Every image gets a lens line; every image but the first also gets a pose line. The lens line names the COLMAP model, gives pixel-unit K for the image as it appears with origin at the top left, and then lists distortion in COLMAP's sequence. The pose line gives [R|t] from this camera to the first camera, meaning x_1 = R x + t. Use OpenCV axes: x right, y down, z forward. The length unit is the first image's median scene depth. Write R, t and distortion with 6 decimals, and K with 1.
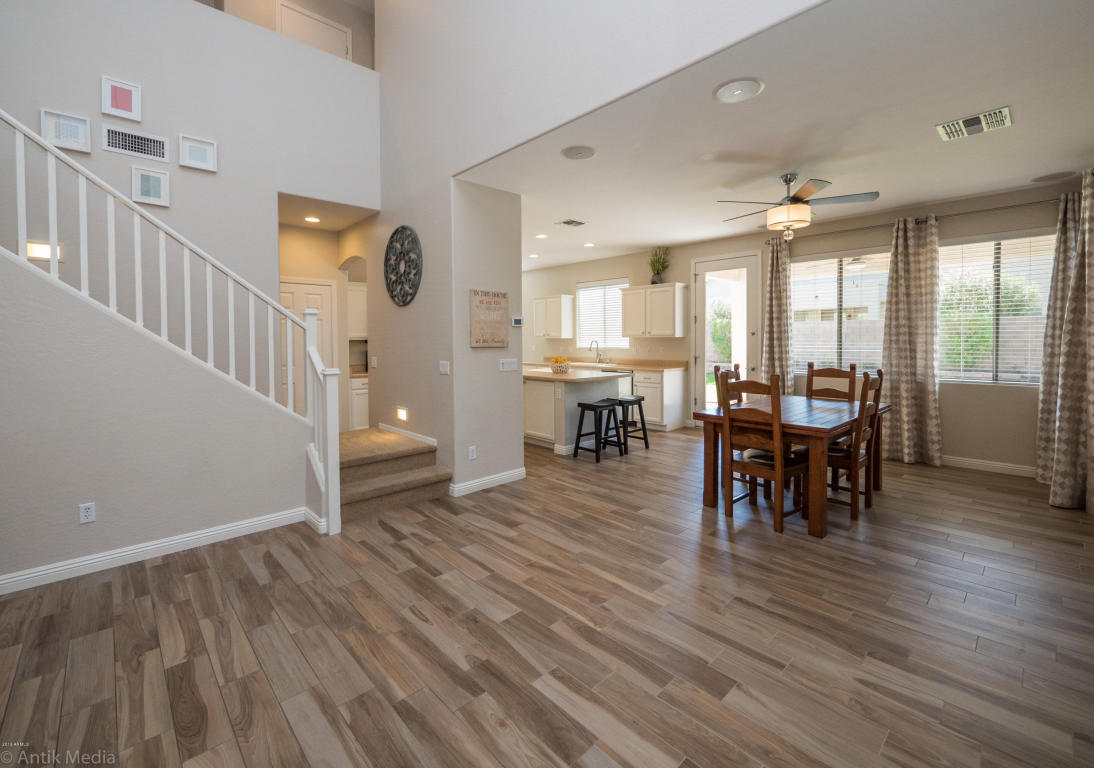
lens RADIAL K [[469.4, 0, 550.6], [0, 469.4, 349.2], [0, 0, 1]] dist [-0.004077, -0.000639]
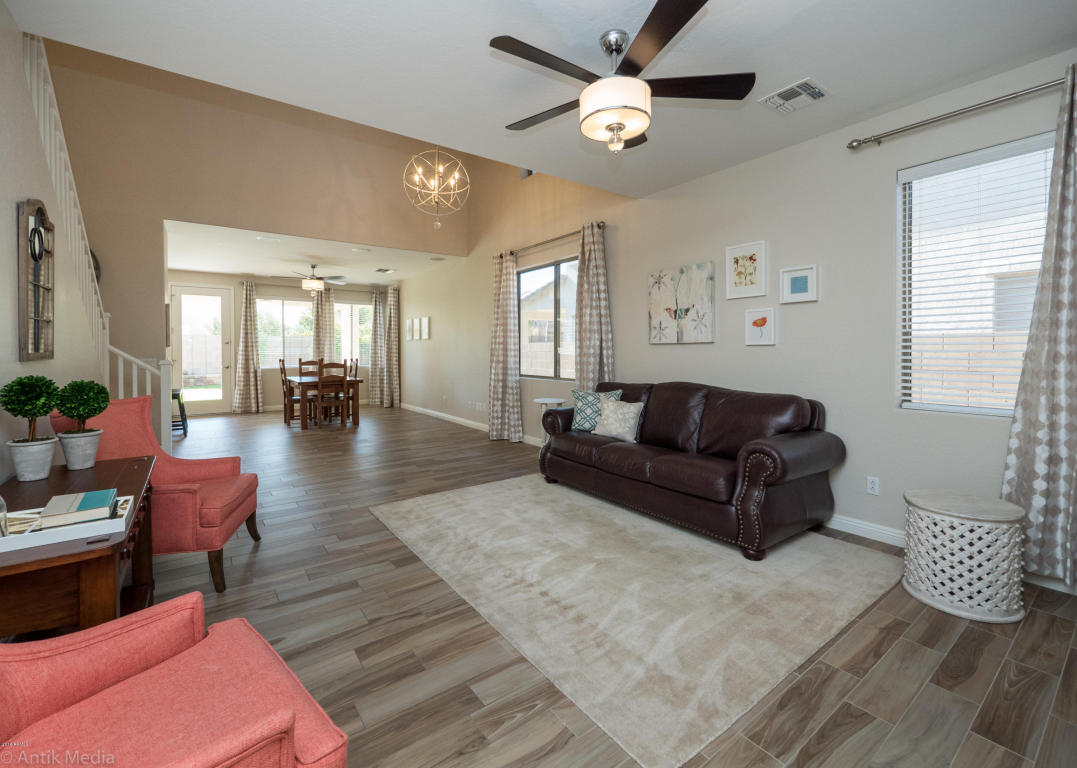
lens RADIAL K [[459.2, 0, 538.9], [0, 459.2, 354.8], [0, 0, 1]] dist [-0.007171, -0.000036]
pose [[0.120488, -0.006007, 0.992697, -1.327090], [0.027425, 0.999620, 0.002720, 0.040795], [-0.992336, 0.026897, 0.120607, -0.196487]]
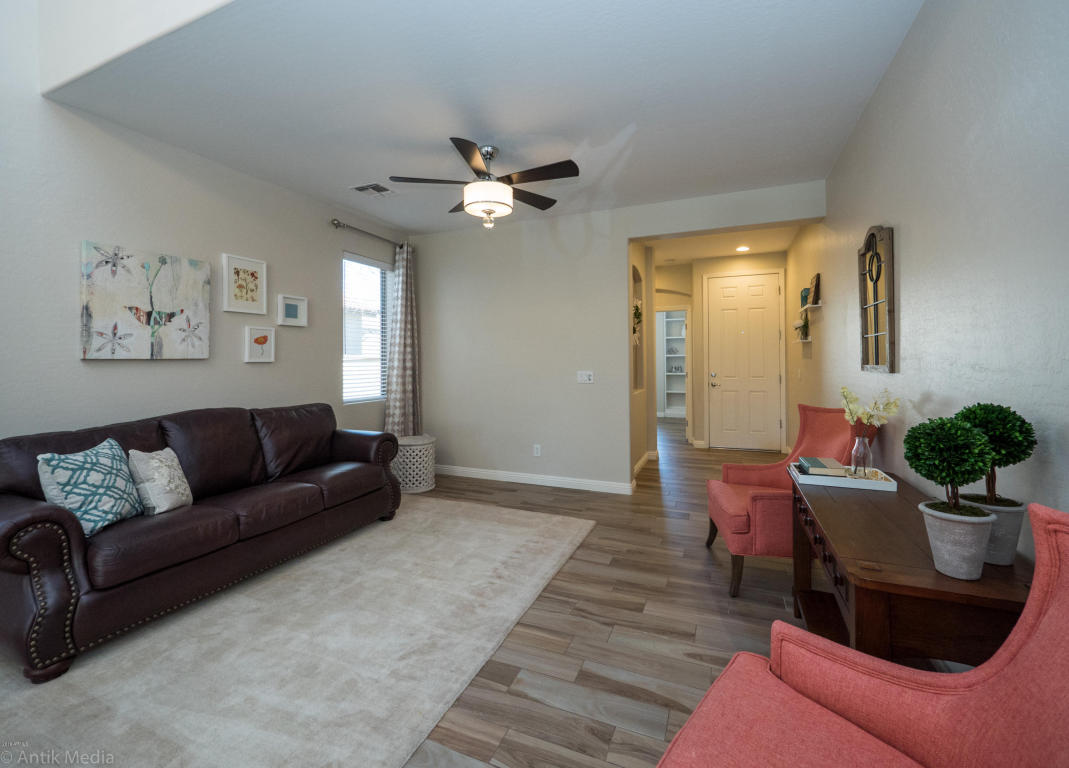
lens RADIAL K [[451.7, 0, 535.0], [0, 451.7, 355.9], [0, 0, 1]] dist [0.000505, 0.000010]
pose [[-0.916421, 0.007625, -0.400144, -0.554411], [0.002540, 0.999909, 0.013236, 0.013770], [0.400208, 0.011113, -0.916357, 0.501743]]
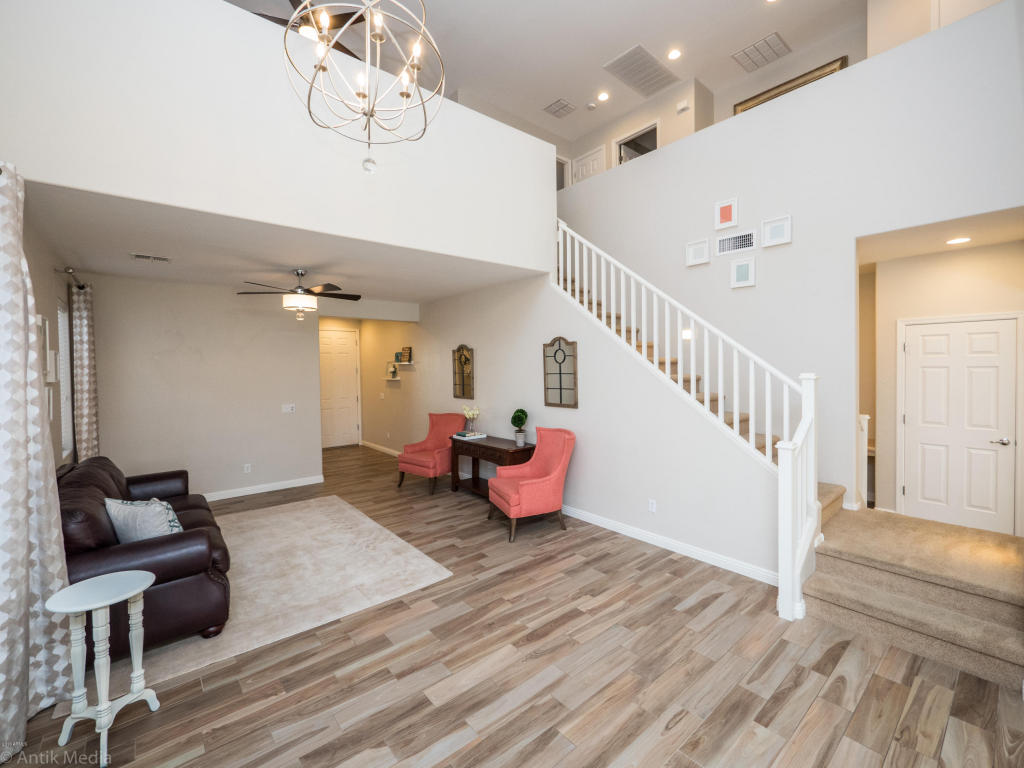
lens RADIAL K [[439.9, 0, 511.9], [0, 439.9, 374.5], [0, 0, 1]] dist [-0.003118, -0.000546]
pose [[-0.057982, 0.027851, -0.997929, 0.341113], [-0.011266, 0.999529, 0.028551, -0.087874], [0.998254, 0.012898, -0.057641, 0.398901]]
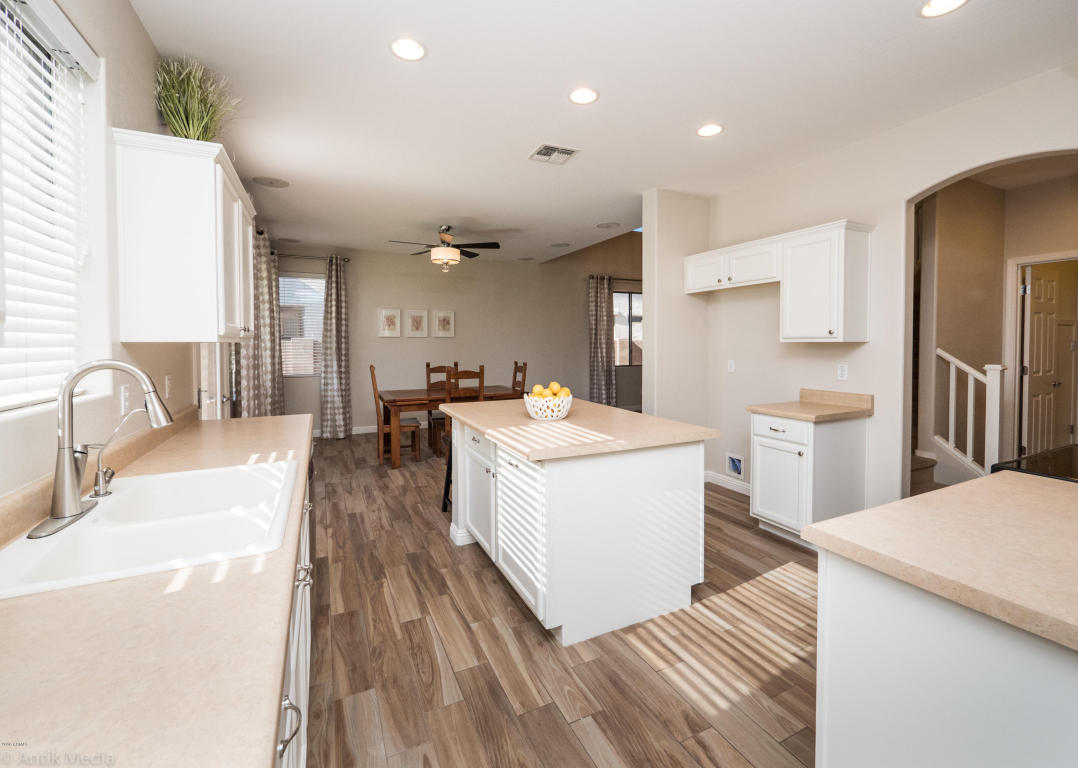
lens RADIAL K [[459.6, 0, 539.4], [0, 459.6, 354.7], [0, 0, 1]] dist [-0.007171, -0.000036]
pose [[-0.951373, 0.002699, 0.308030, -0.166262], [0.018153, 0.998715, 0.047315, -0.049853], [-0.307507, 0.050606, -0.950199, 2.172832]]
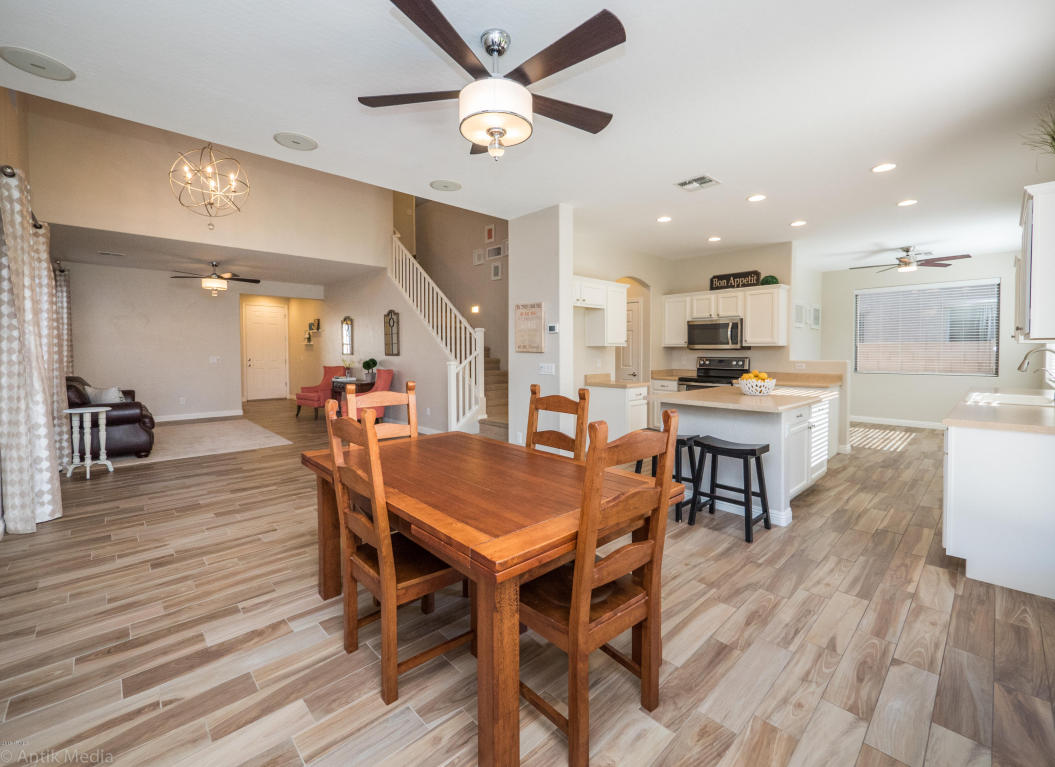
lens RADIAL K [[448.8, 0, 527.9], [0, 448.8, 362.2], [0, 0, 1]] dist [-0.002683, -0.000611]
pose [[0.001825, 0.034179, -0.999414, 1.010388], [-0.023420, 0.999143, 0.034126, -0.017547], [0.999724, 0.023344, 0.002623, 1.023621]]
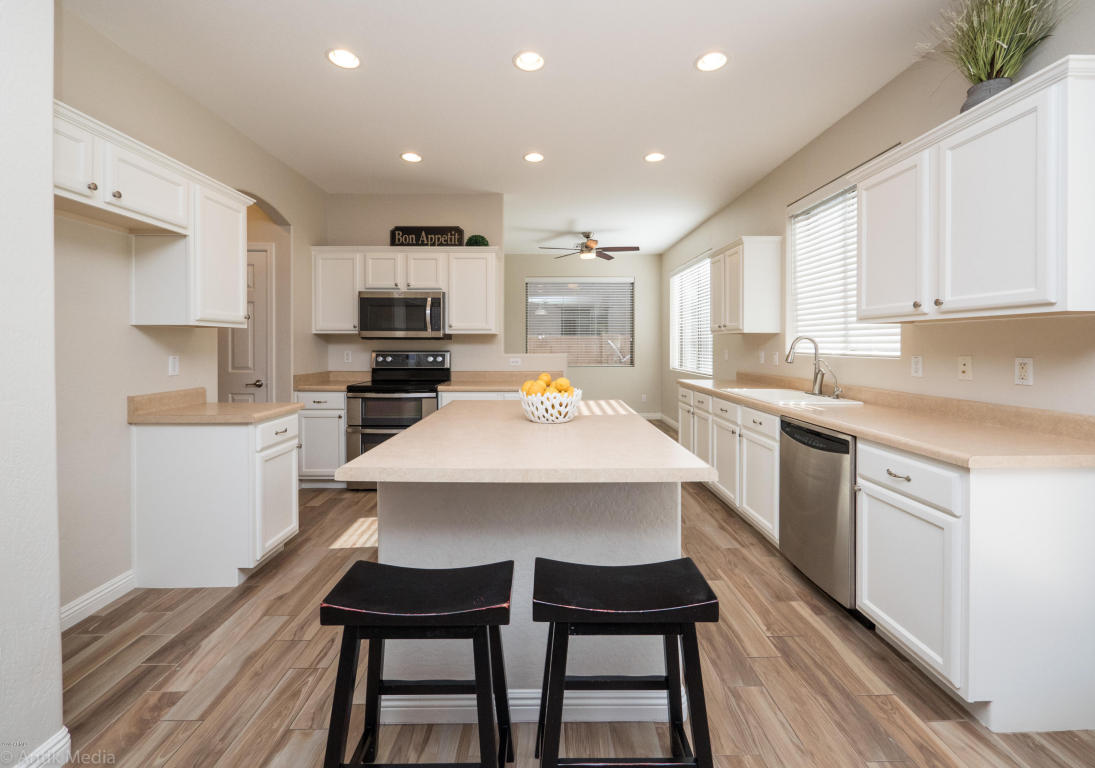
lens RADIAL K [[462.1, 0, 550.1], [0, 462.1, 347.1], [0, 0, 1]] dist [-0.001998, -0.000190]
pose [[0.739816, 0.010607, -0.672726, 0.386357], [-0.022346, 0.999711, -0.008813, -0.002909], [0.672438, 0.021553, 0.739839, 1.134582]]
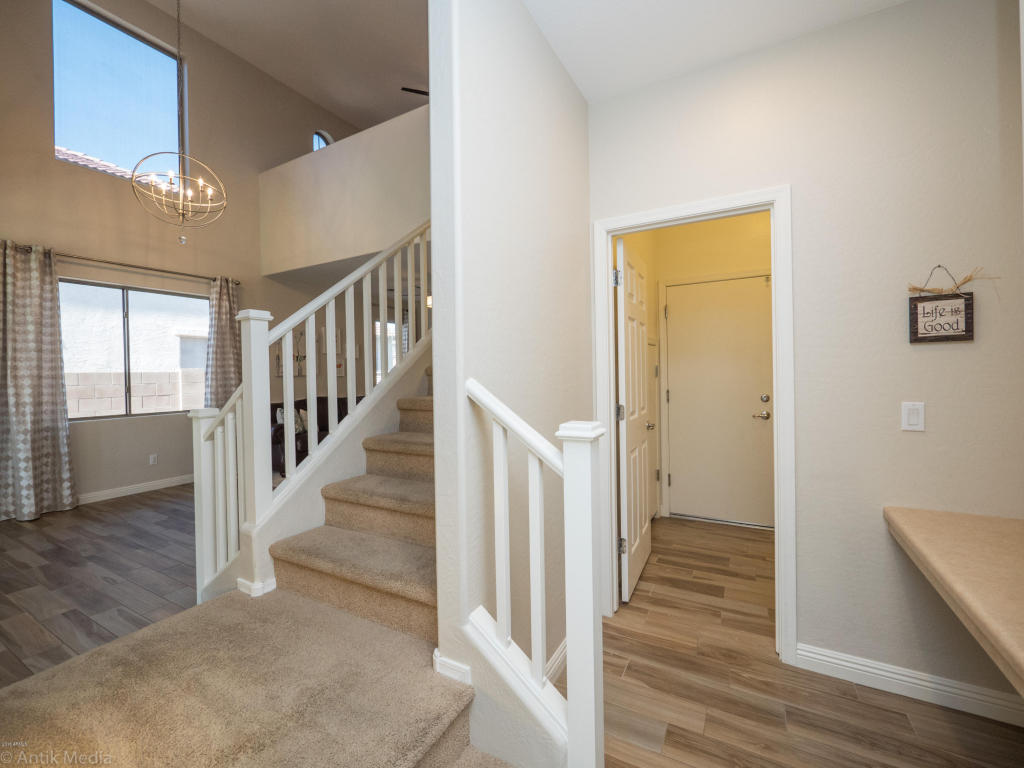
lens RADIAL K [[432.3, 0, 515.5], [0, 432.3, 376.5], [0, 0, 1]] dist [-0.004089, -0.000500]
pose [[-0.953672, 0.025168, -0.299792, -0.572824], [0.014815, 0.999214, 0.036756, -0.018592], [0.300482, 0.030612, -0.953296, 1.390219]]
